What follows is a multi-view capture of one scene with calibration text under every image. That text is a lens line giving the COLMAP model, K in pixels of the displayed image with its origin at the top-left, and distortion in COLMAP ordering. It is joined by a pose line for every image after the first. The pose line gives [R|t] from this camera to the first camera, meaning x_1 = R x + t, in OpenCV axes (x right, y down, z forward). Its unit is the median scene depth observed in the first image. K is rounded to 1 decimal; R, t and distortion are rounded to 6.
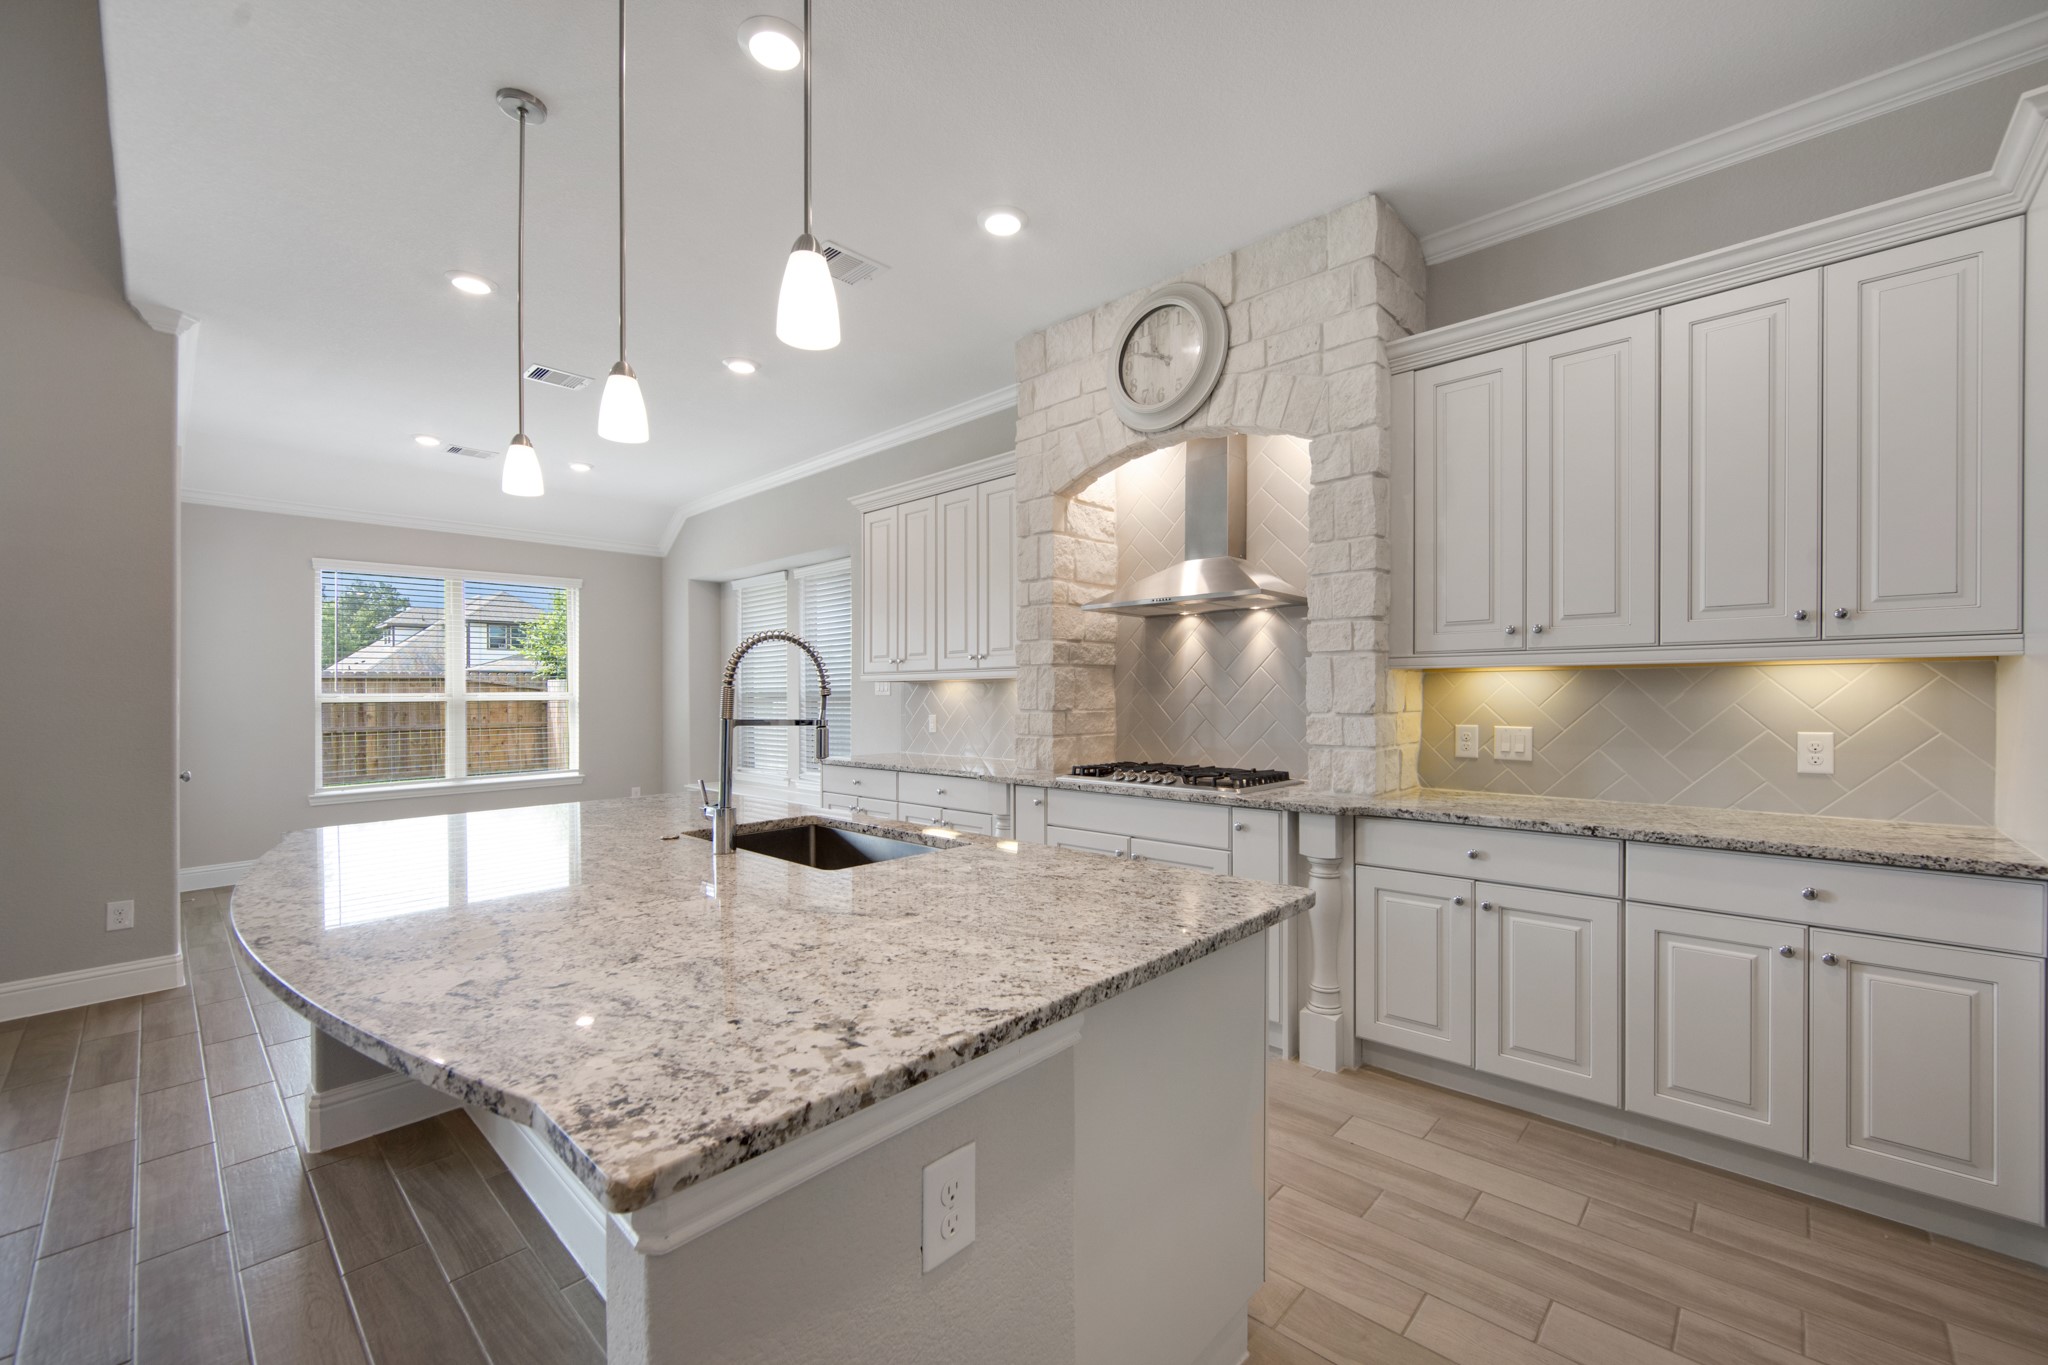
lens RADIAL K [[822.3, 0, 1020.0], [0, 822.3, 705.0], [0, 0, 1]] dist [-0.009499, 0.001317]
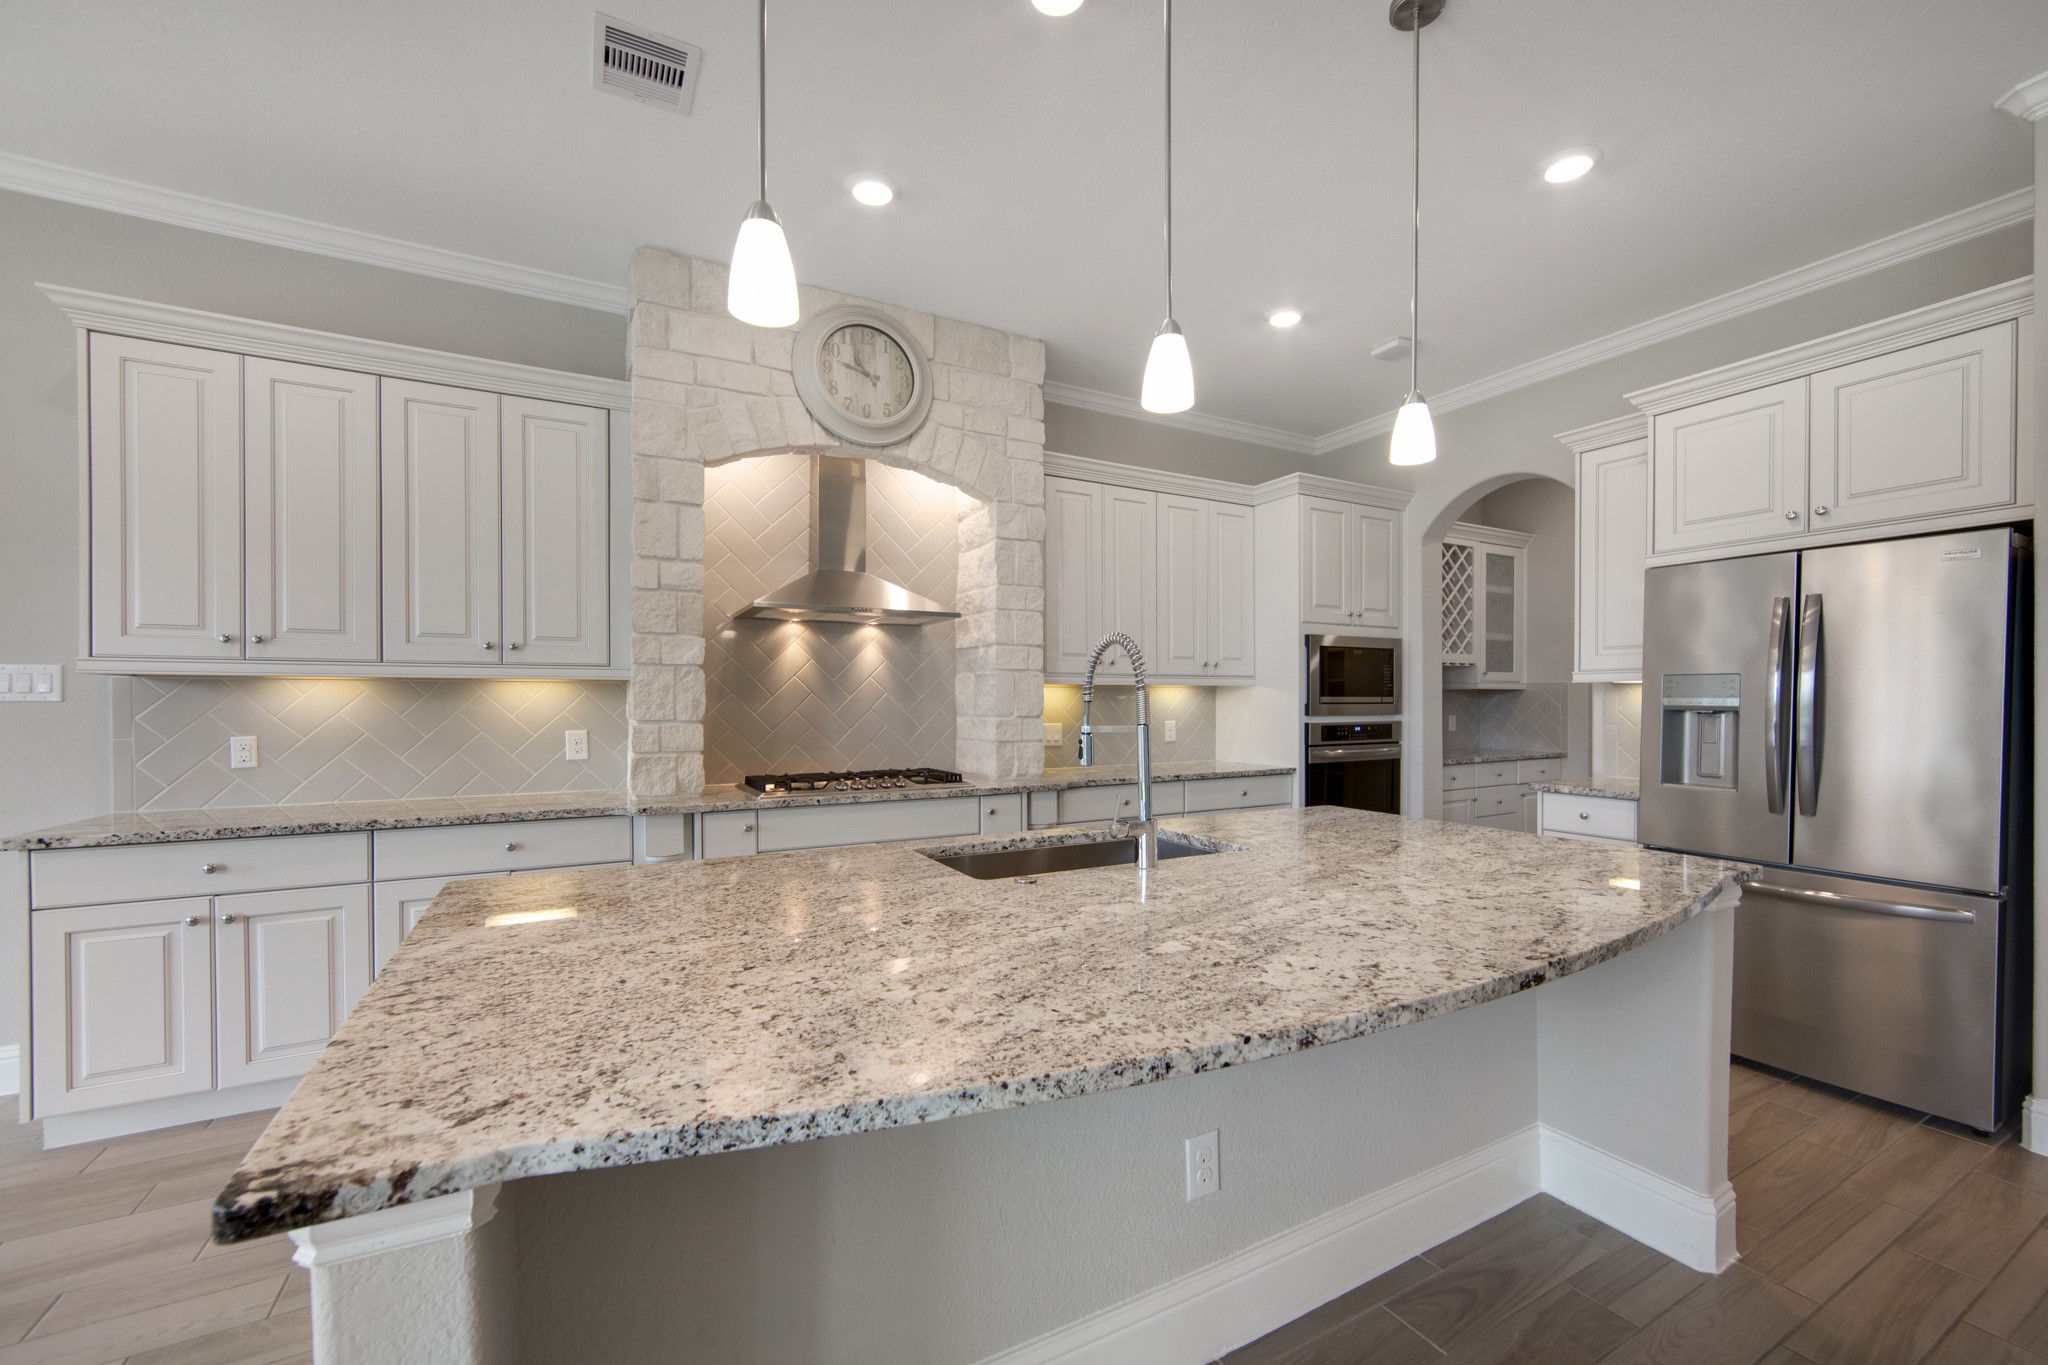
lens RADIAL K [[822.3, 0, 1072.1], [0, 822.3, 705.5], [0, 0, 1]] dist [-0.009499, 0.001317]
pose [[0.294462, 0.005015, 0.955650, -0.779532], [0.016053, 0.999819, -0.010193, 0.007082], [-0.955528, 0.018343, 0.294329, 0.485933]]
